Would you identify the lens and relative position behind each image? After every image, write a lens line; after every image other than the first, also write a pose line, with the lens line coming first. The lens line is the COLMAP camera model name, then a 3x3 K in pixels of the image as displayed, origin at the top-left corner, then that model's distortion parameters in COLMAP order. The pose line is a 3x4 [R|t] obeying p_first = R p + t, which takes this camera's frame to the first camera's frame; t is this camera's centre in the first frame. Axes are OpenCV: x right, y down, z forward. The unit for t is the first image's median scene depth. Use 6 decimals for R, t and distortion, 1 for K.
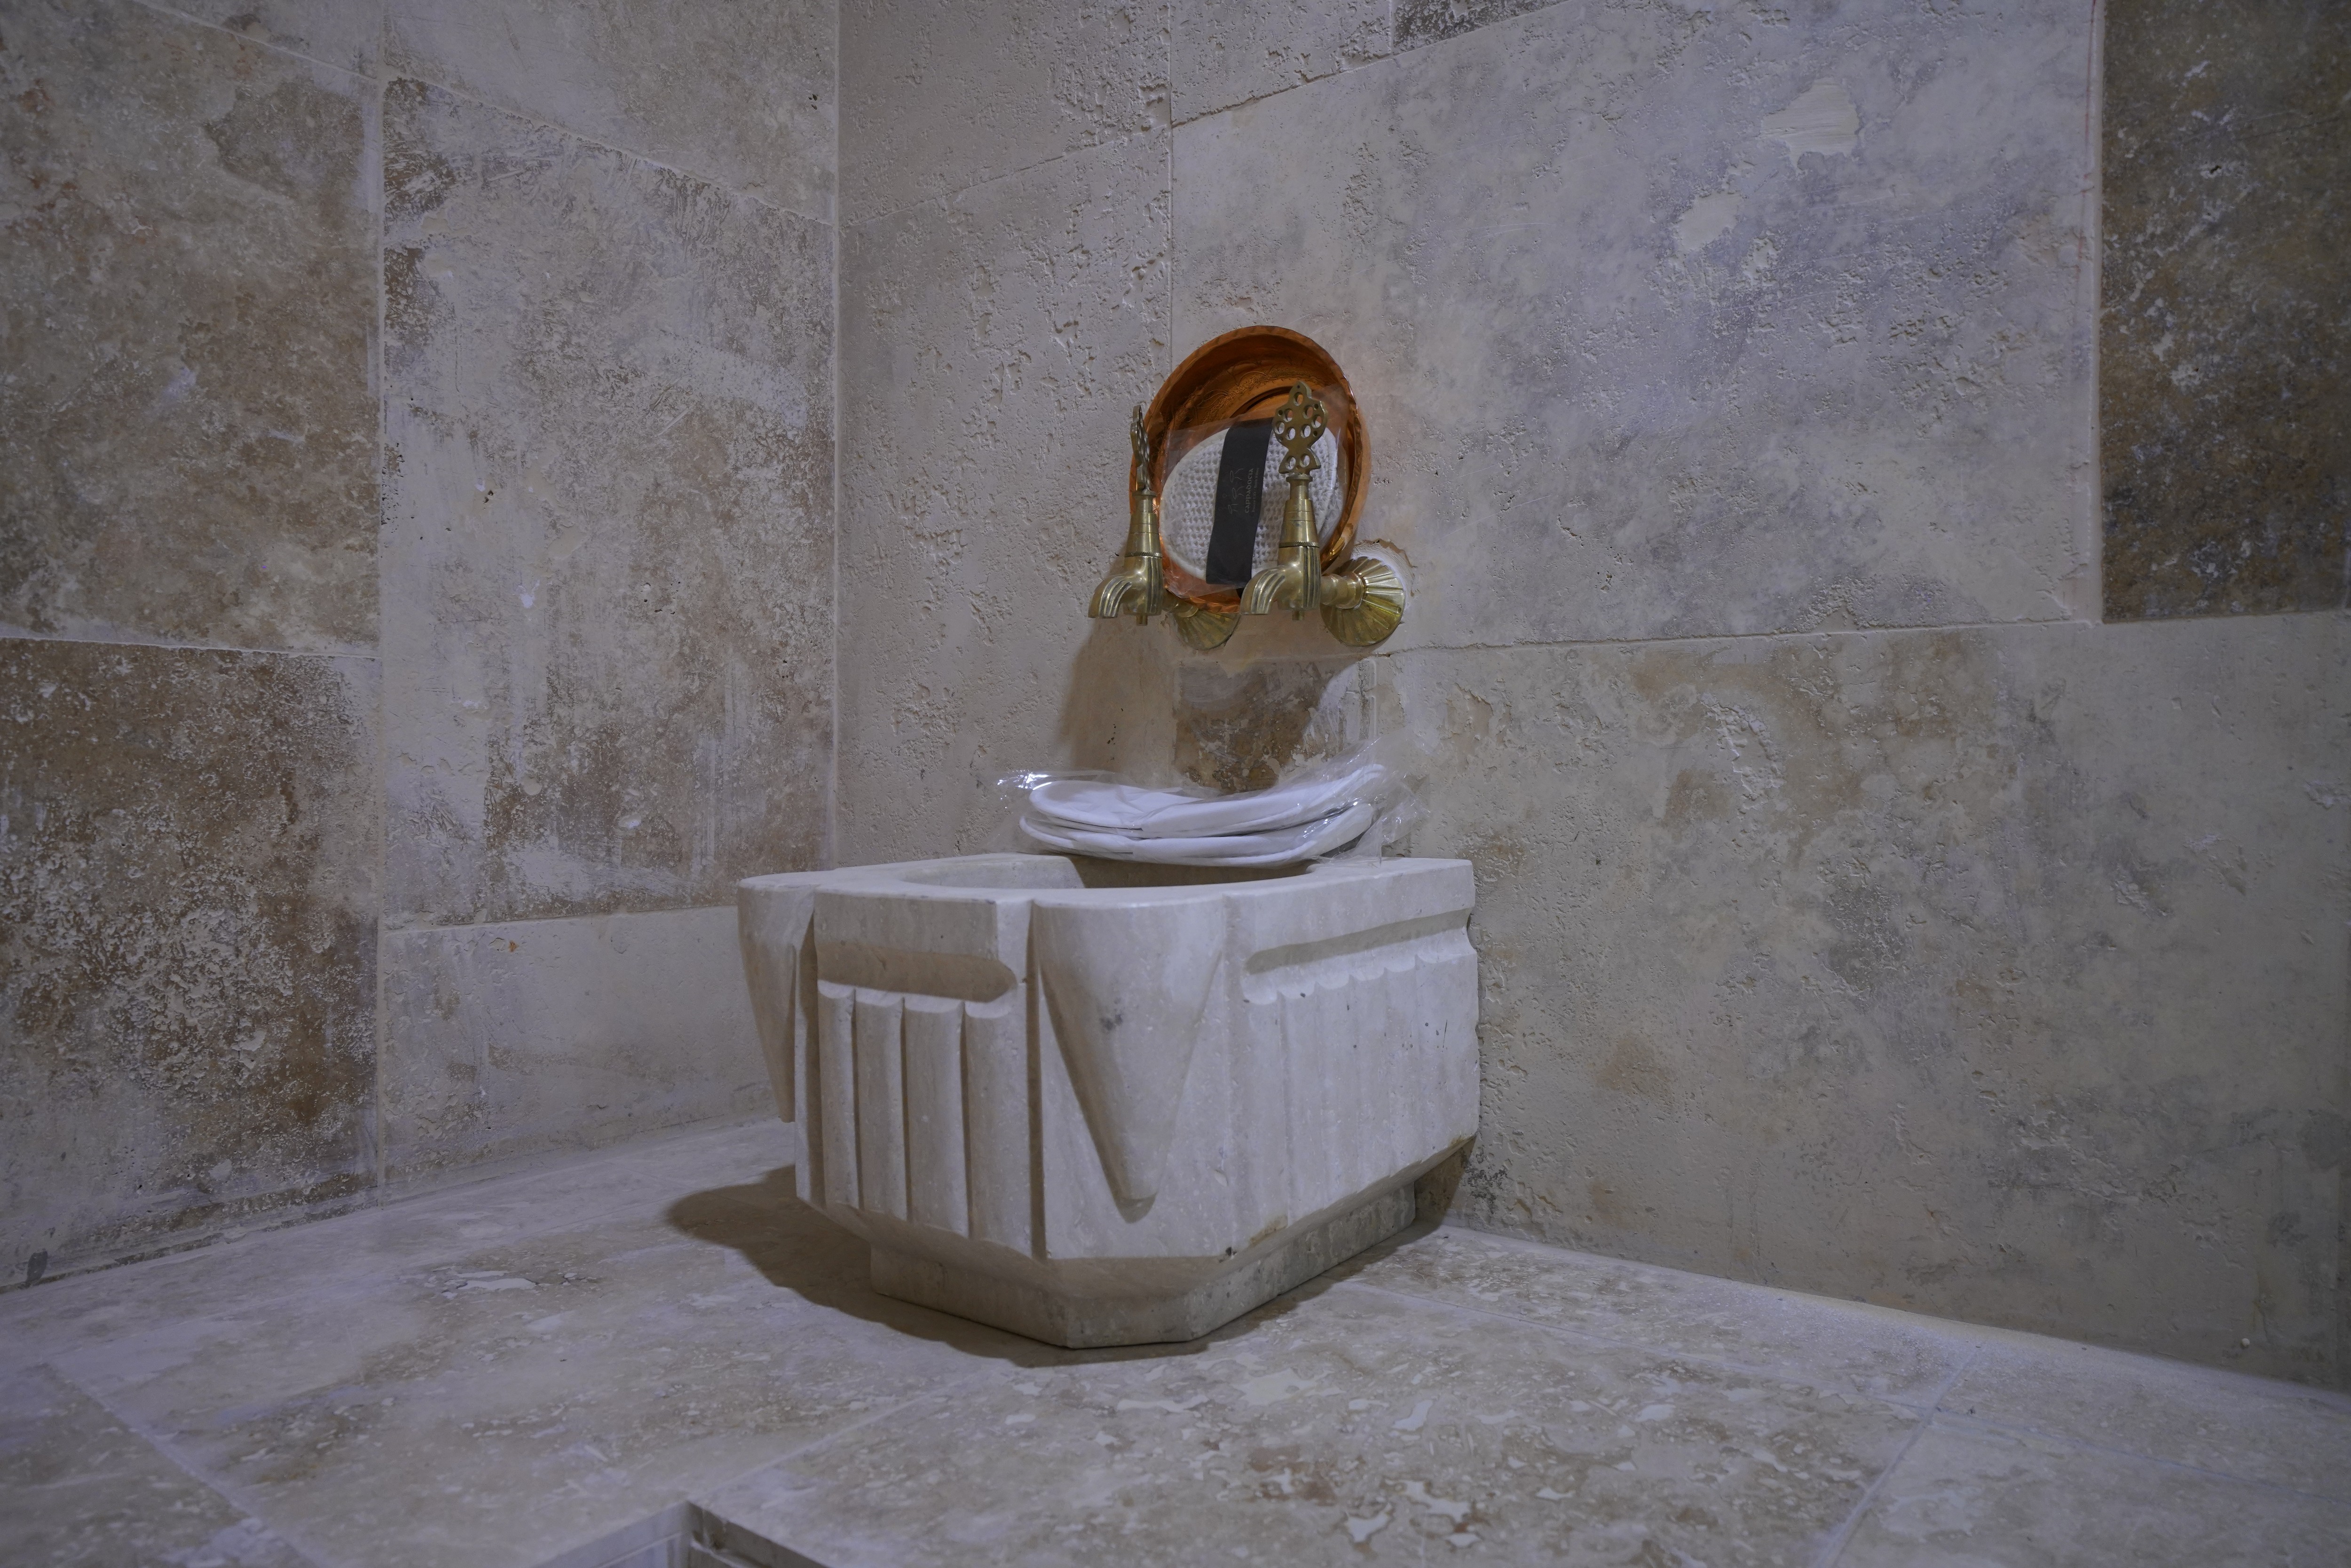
lens RADIAL K [[1563.0, 0, 1169.7], [0, 1563.0, 782.2], [0, 0, 1]] dist [0.001764, -0.000943]
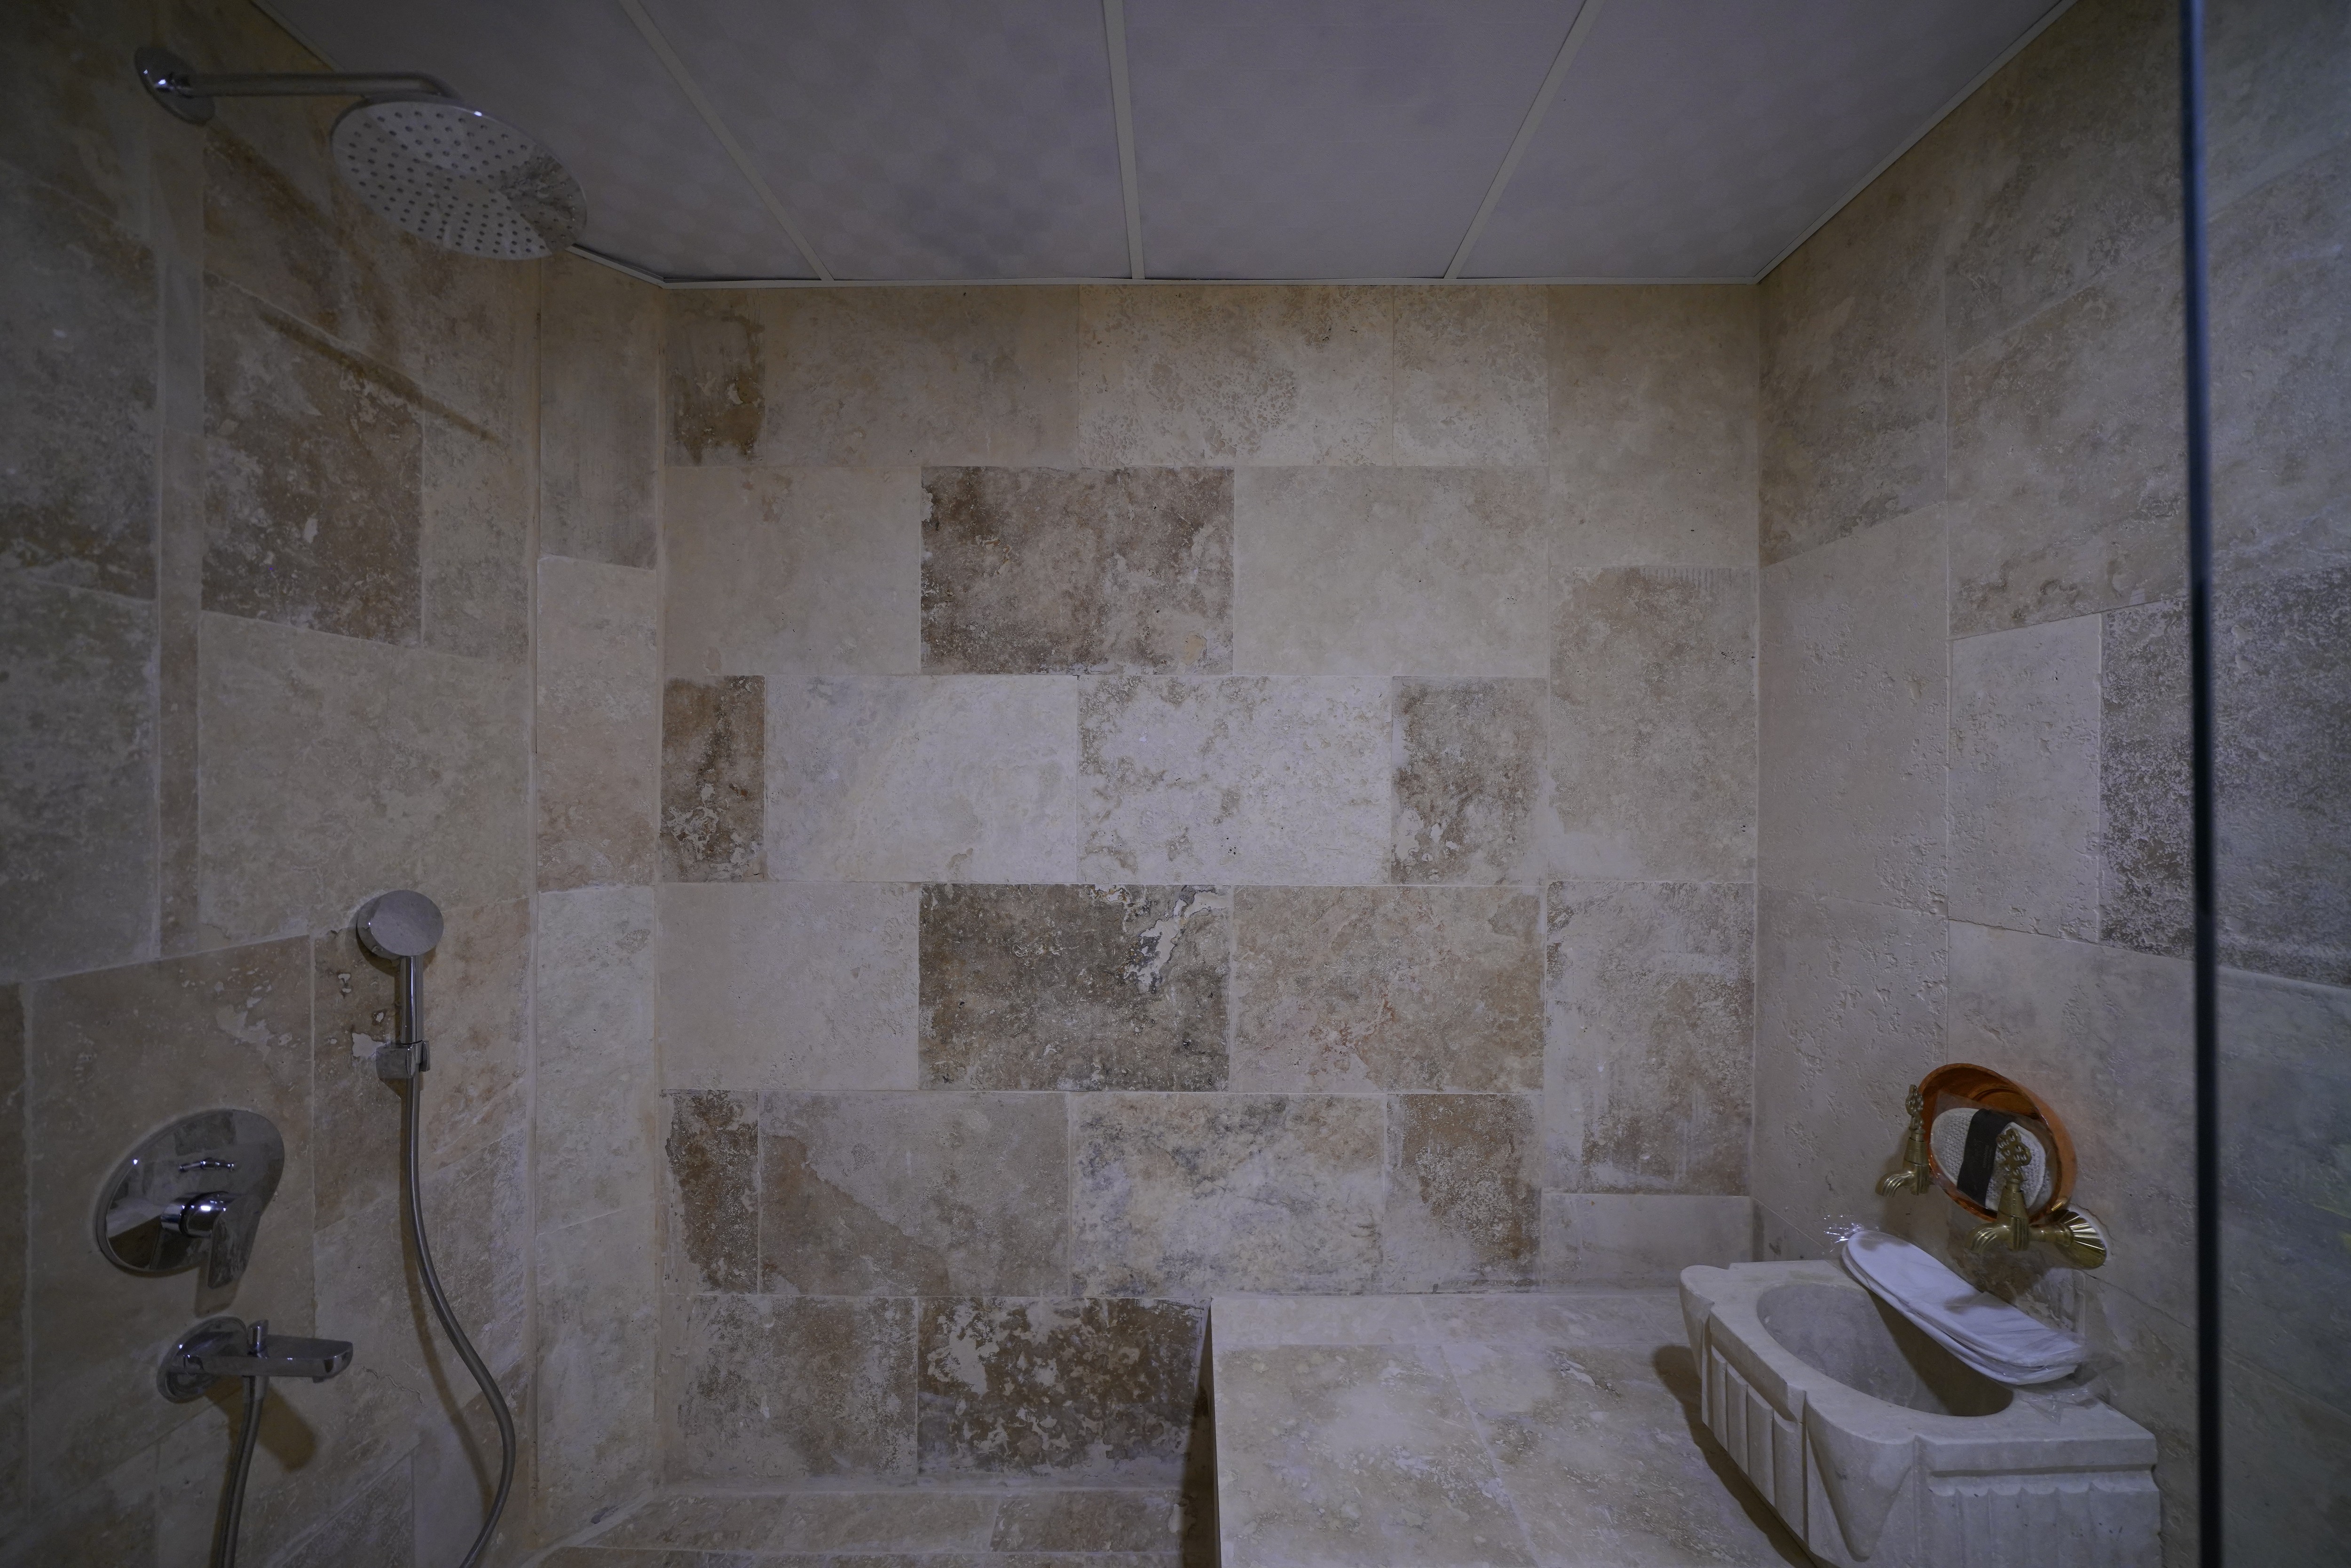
lens RADIAL K [[795.0, 0, 1181.2], [0, 795.0, 788.0], [0, 0, 1]] dist [-0.006807, 0.000826]
pose [[0.618897, 0.002116, -0.785470, 0.190444], [-0.016808, 0.999803, -0.010551, -0.583616], [0.785293, 0.019732, 0.618810, -0.364759]]
